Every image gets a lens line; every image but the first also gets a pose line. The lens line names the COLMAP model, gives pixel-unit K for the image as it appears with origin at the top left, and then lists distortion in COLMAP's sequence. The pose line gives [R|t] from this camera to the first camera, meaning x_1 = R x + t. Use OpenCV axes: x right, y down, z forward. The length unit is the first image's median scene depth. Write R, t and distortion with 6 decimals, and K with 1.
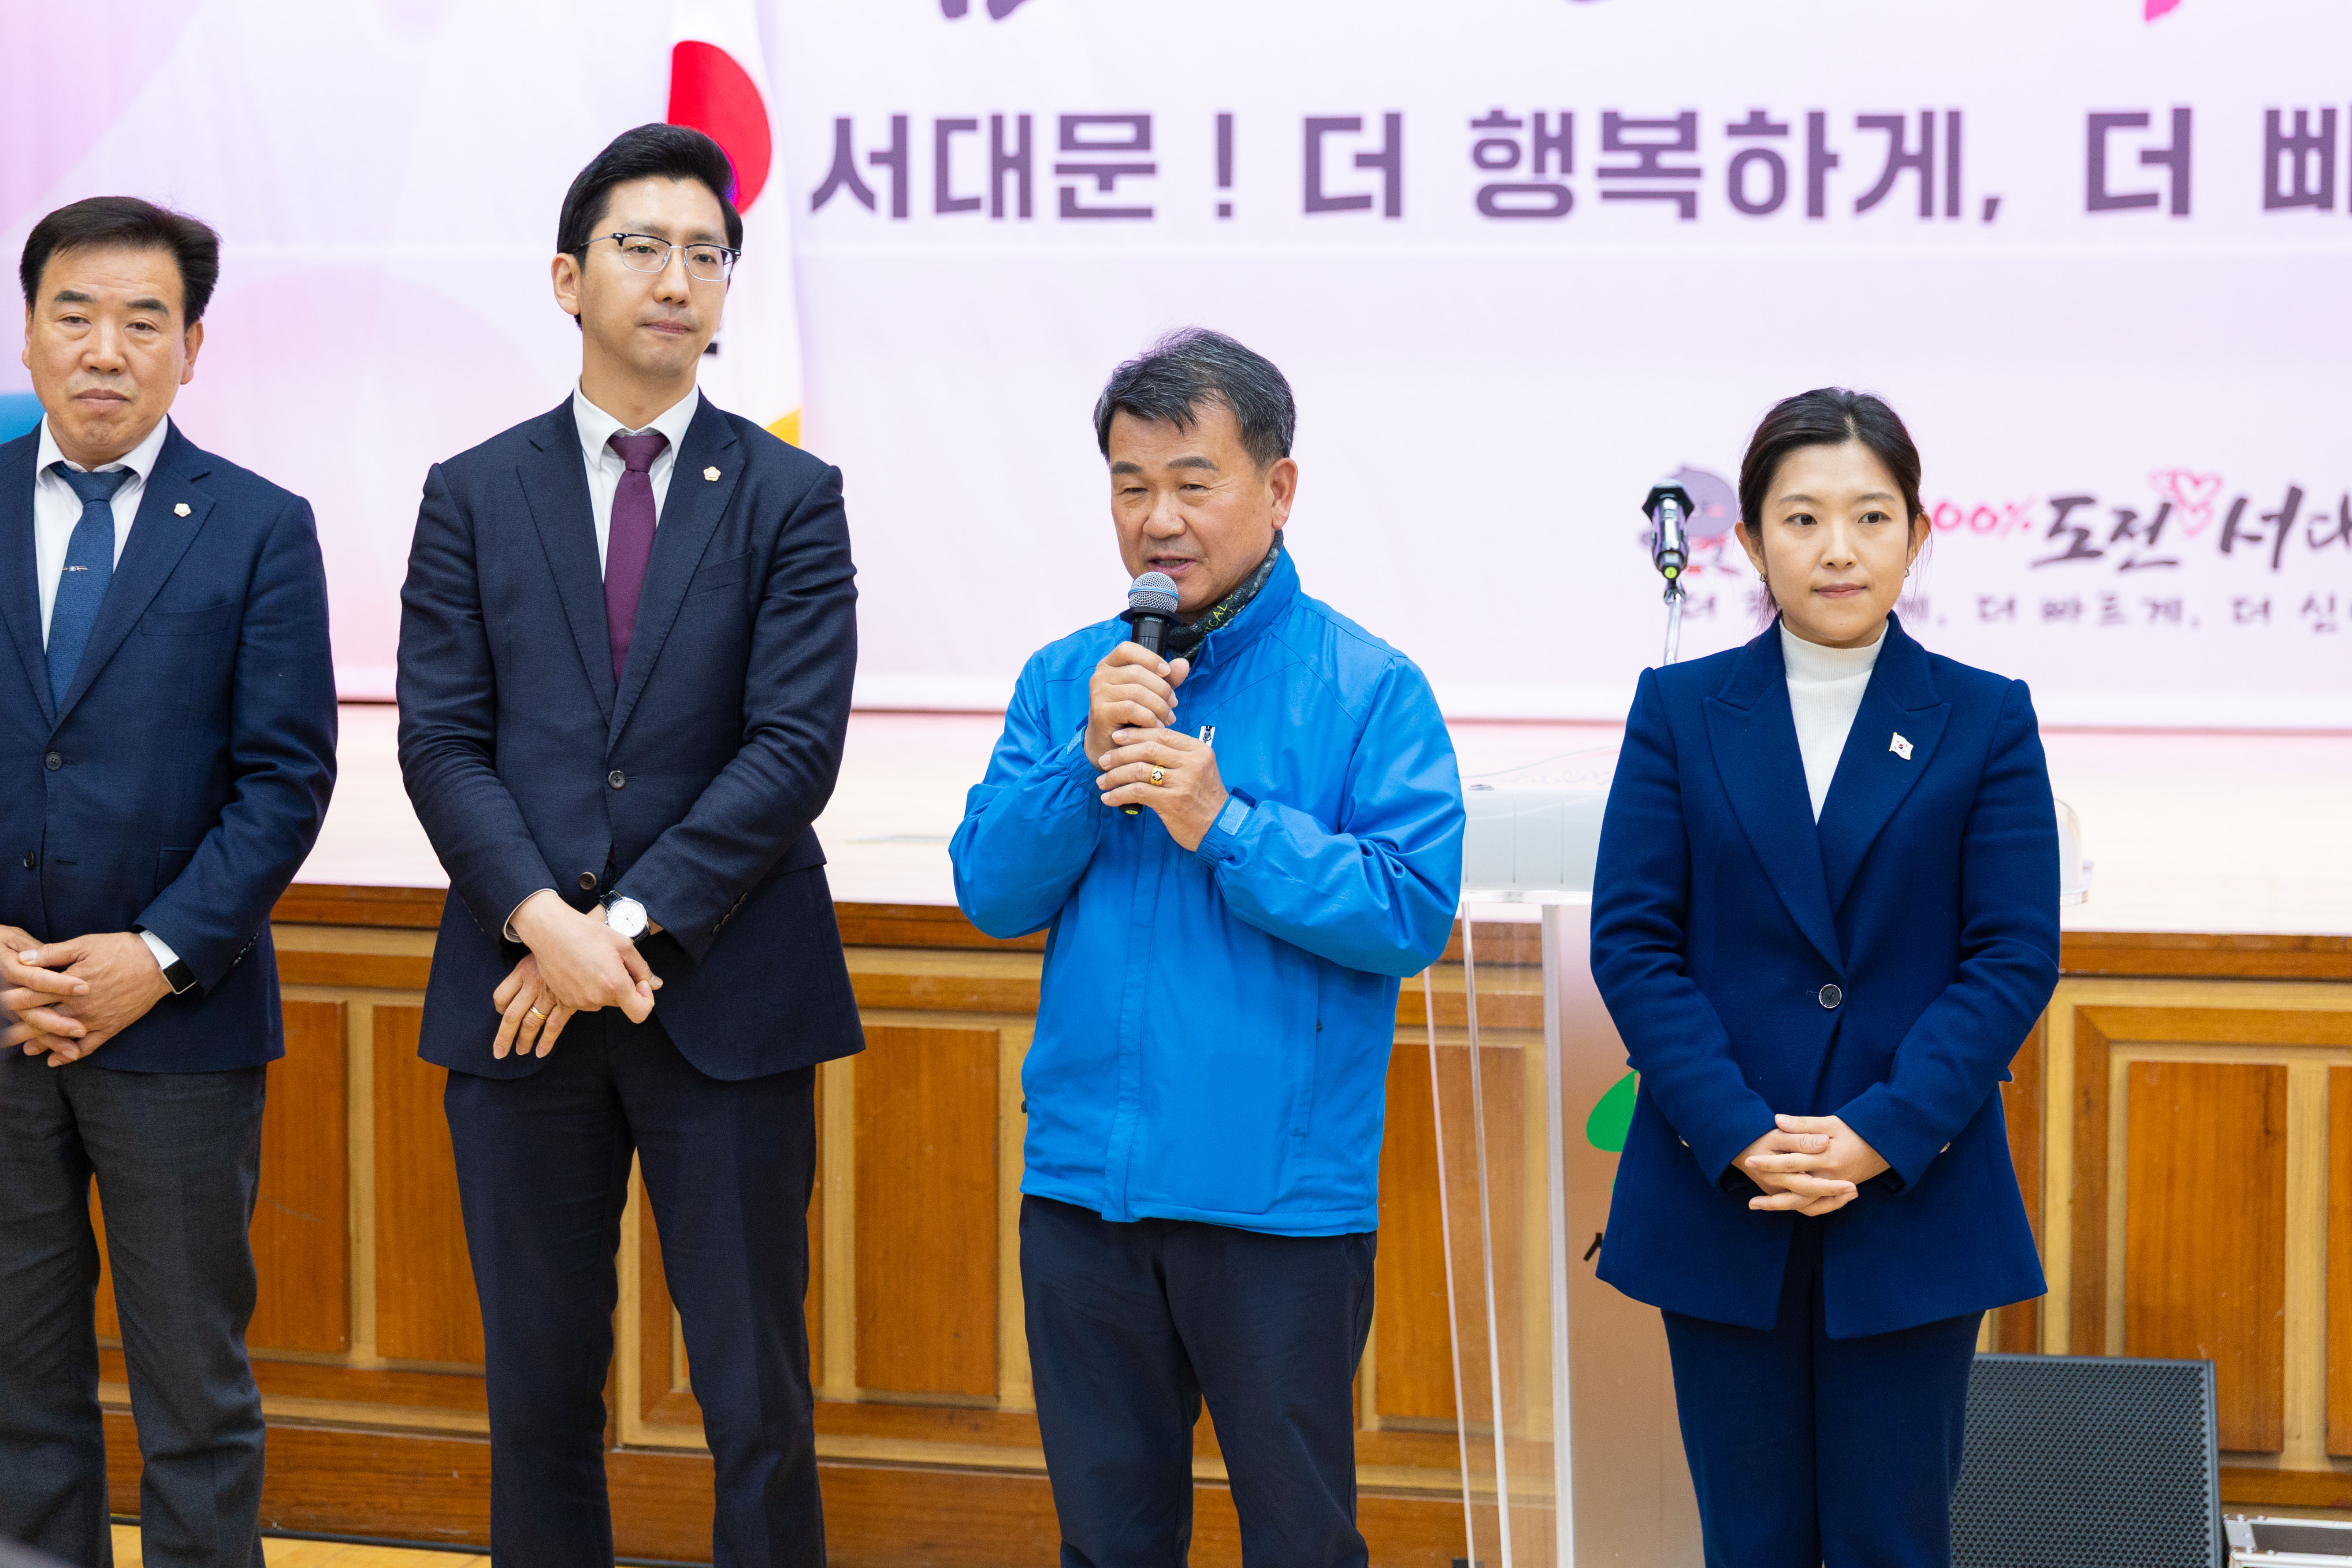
lens RADIAL K [[4991.2, 0, 1143.7], [0, 4991.2, 730.6], [0, 0, 1]] dist [-0.252040, 2.521149]
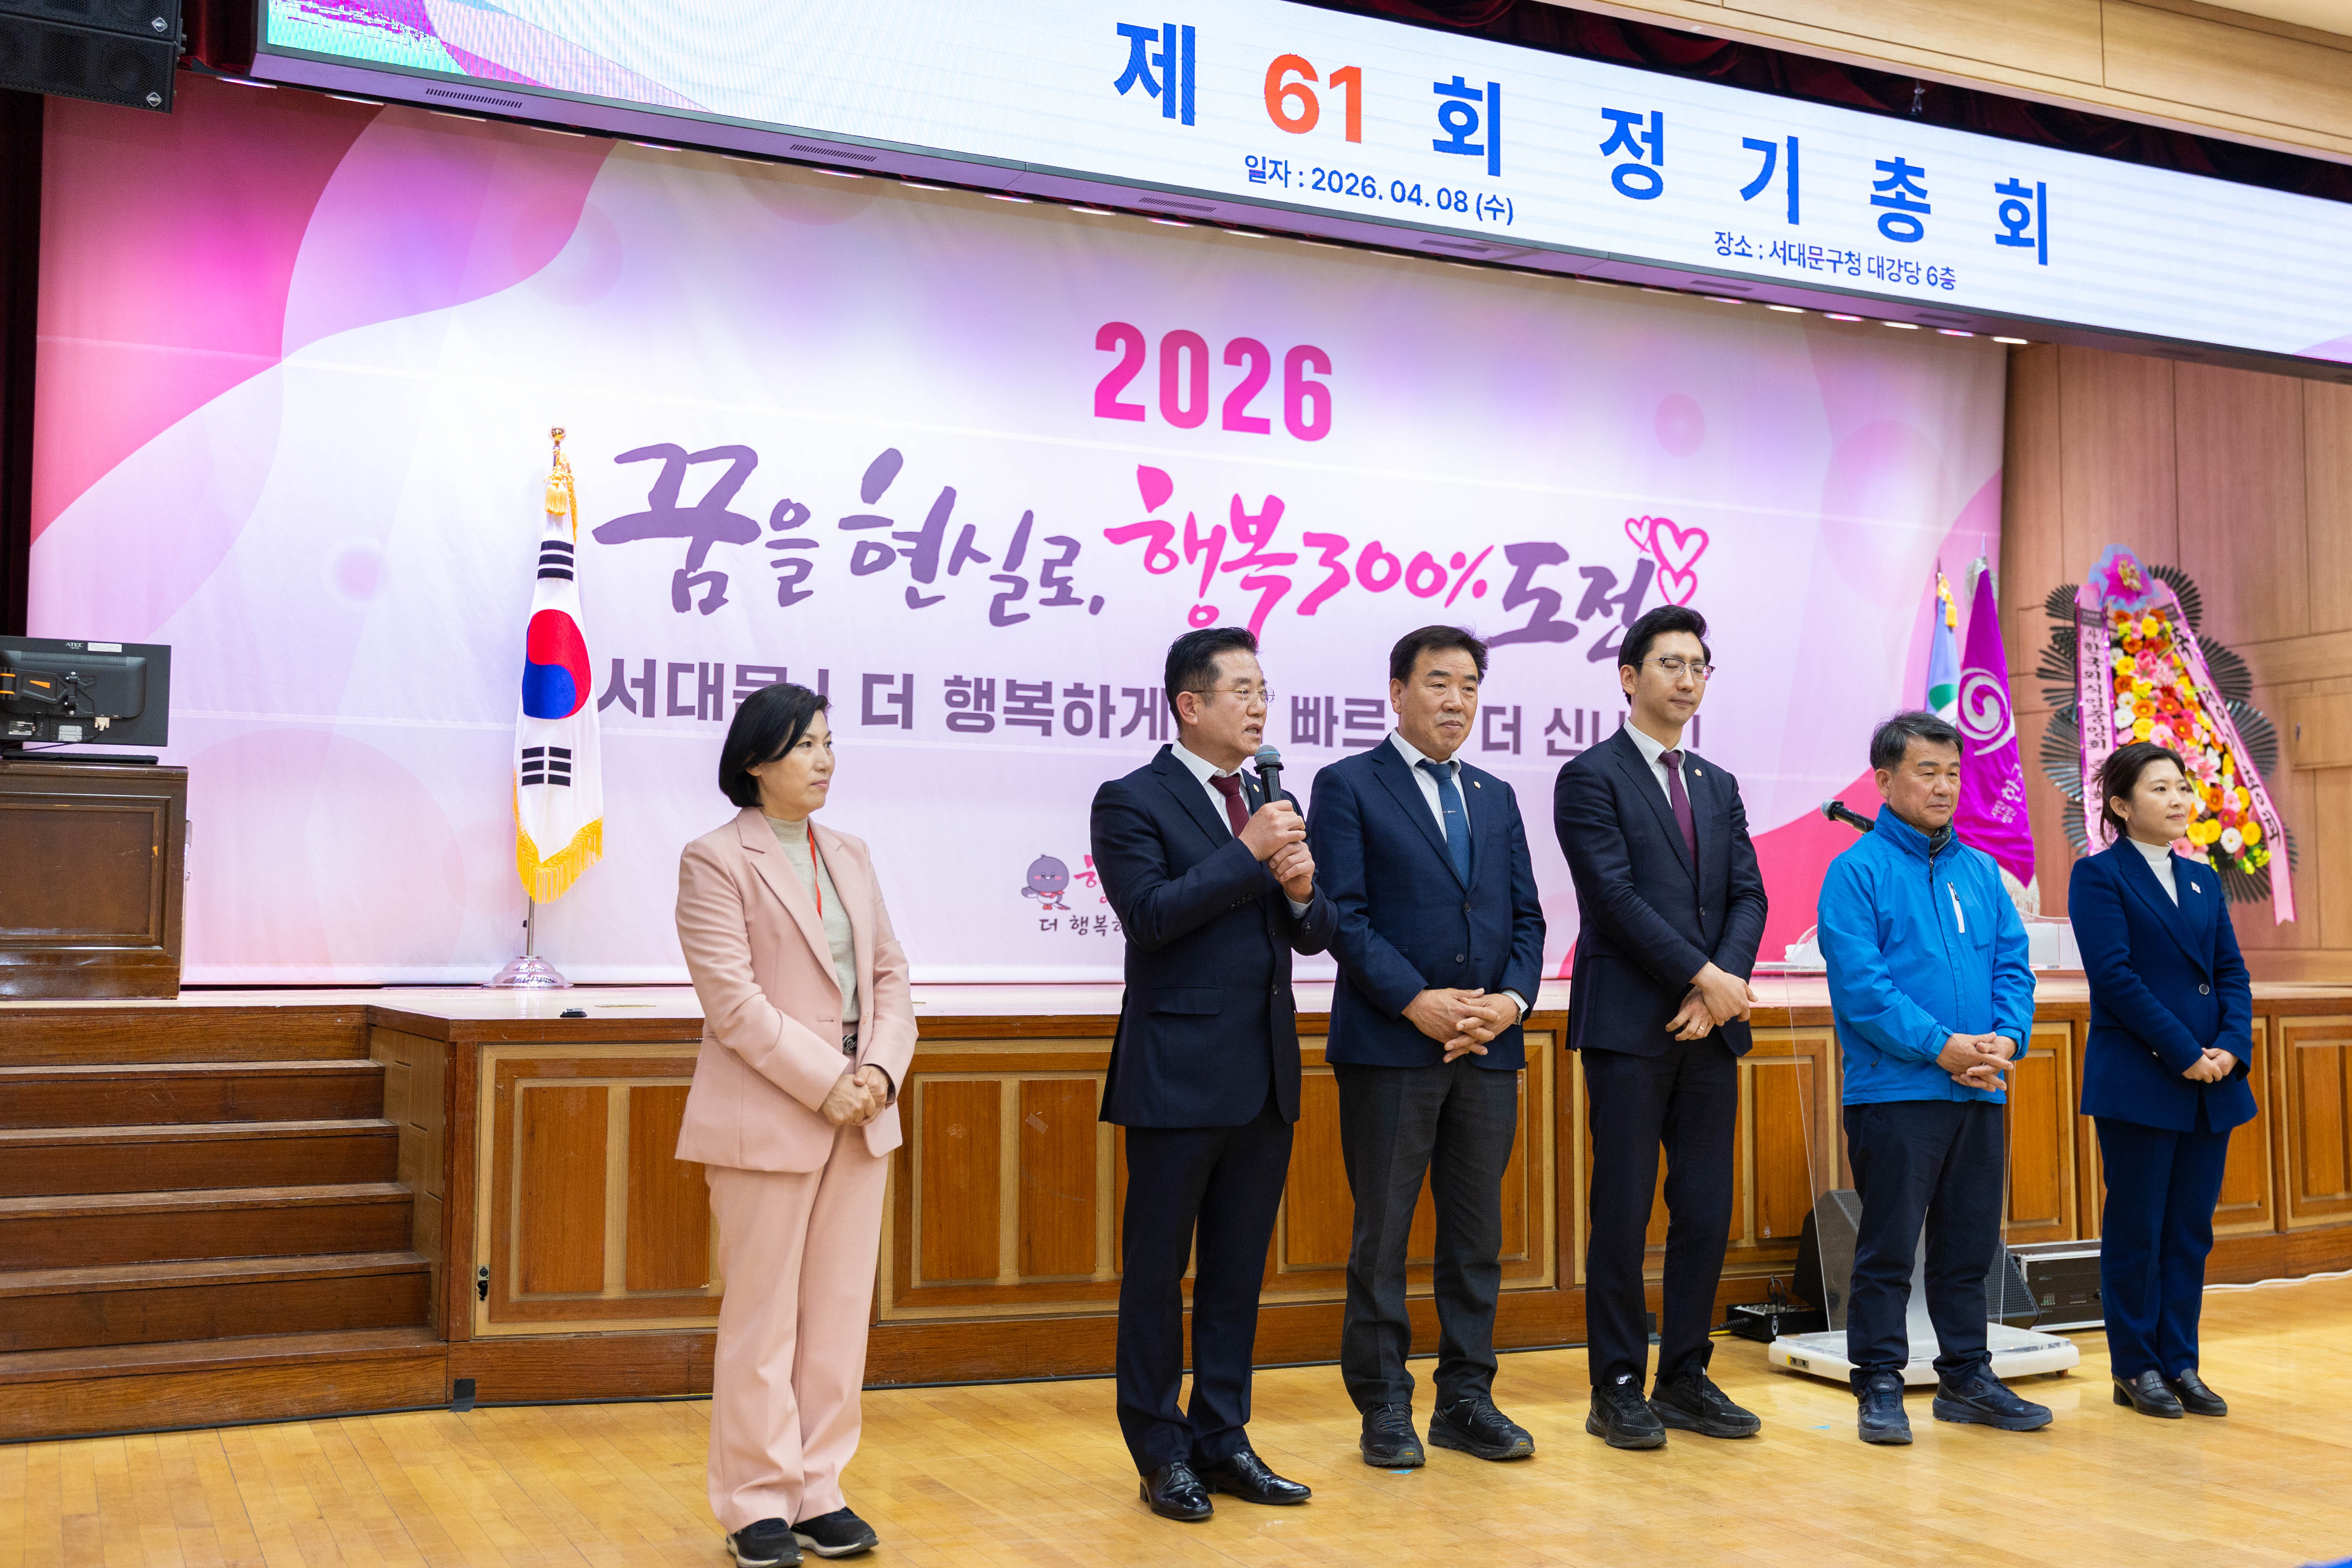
lens RADIAL K [[2484.2, 0, 1306.1], [0, 2484.2, 740.9], [0, 0, 1]] dist [0.003463, -0.001579]
pose [[0.791706, 0.046834, 0.609104, -0.431167], [0.036536, 0.991642, -0.123736, 0.030126], [-0.609808, 0.120216, 0.783379, 0.135144]]
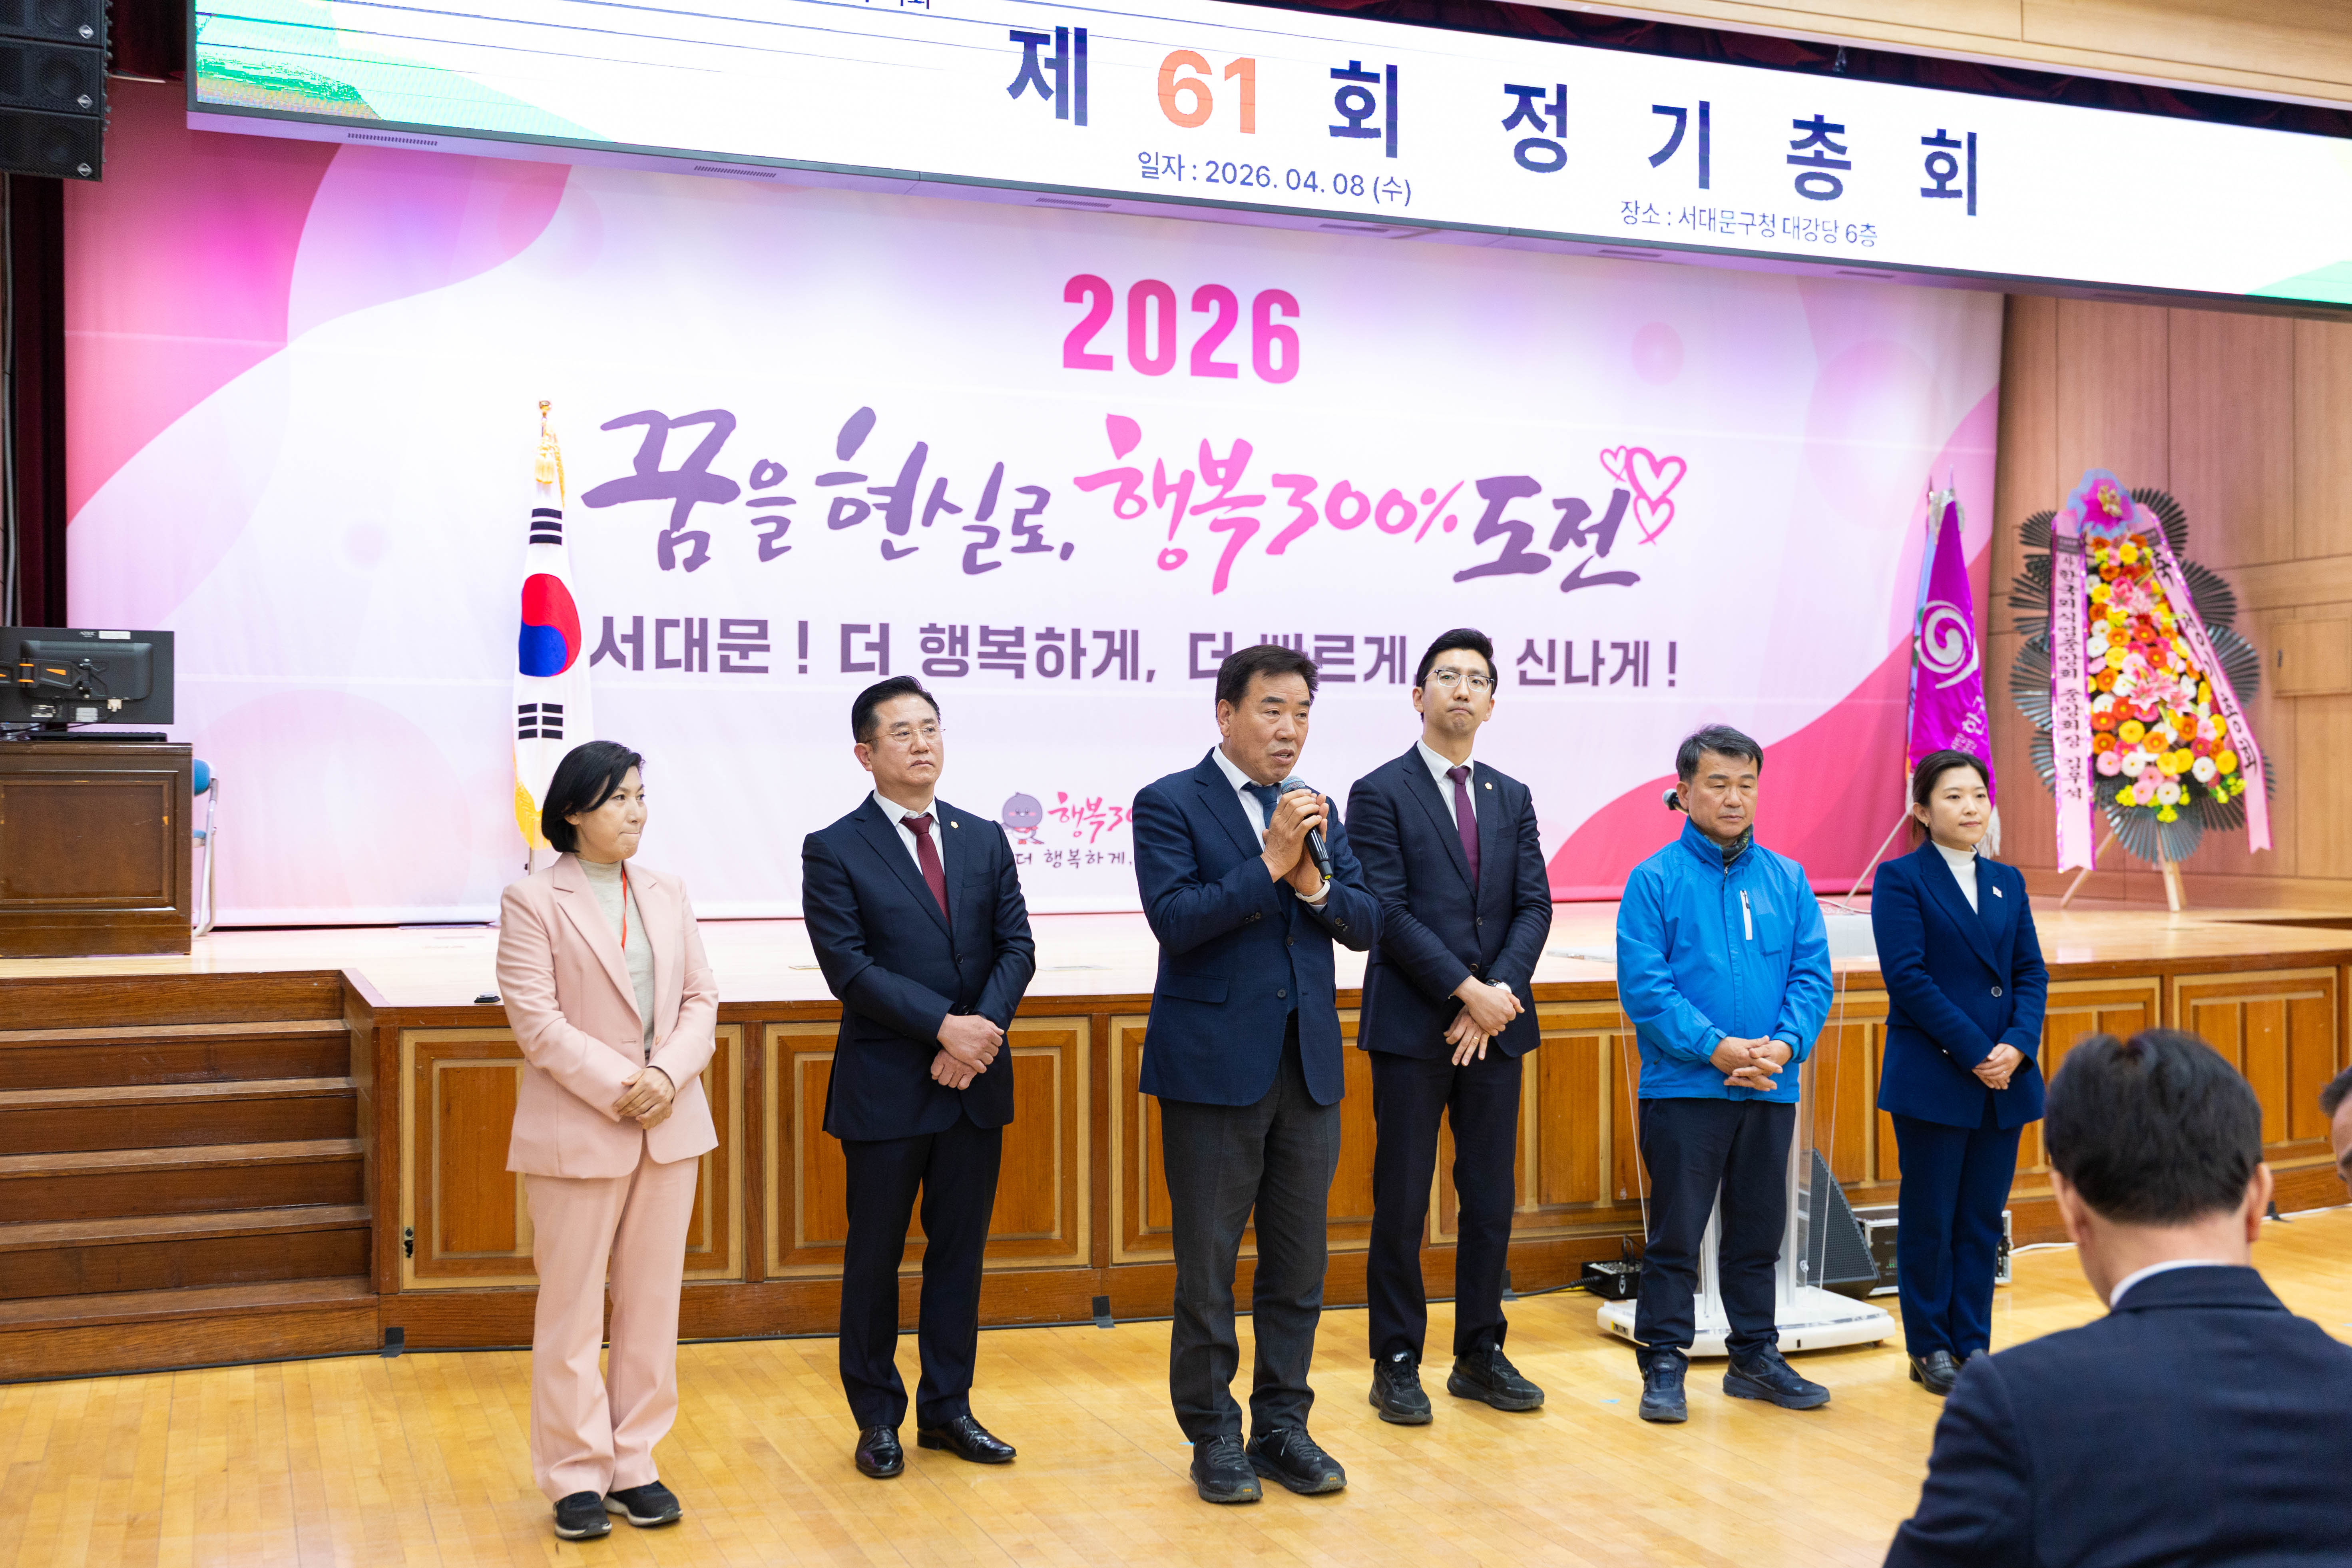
lens RADIAL K [[2463.2, 0, 1181.8], [0, 2463.2, 772.3], [0, 0, 1]] dist [0.005979, -0.001145]
pose [[0.849163, -0.000148, 0.528130, -0.393377], [0.034490, 0.997881, -0.055176, -0.001364], [-0.527003, 0.065069, 0.847369, 0.067988]]
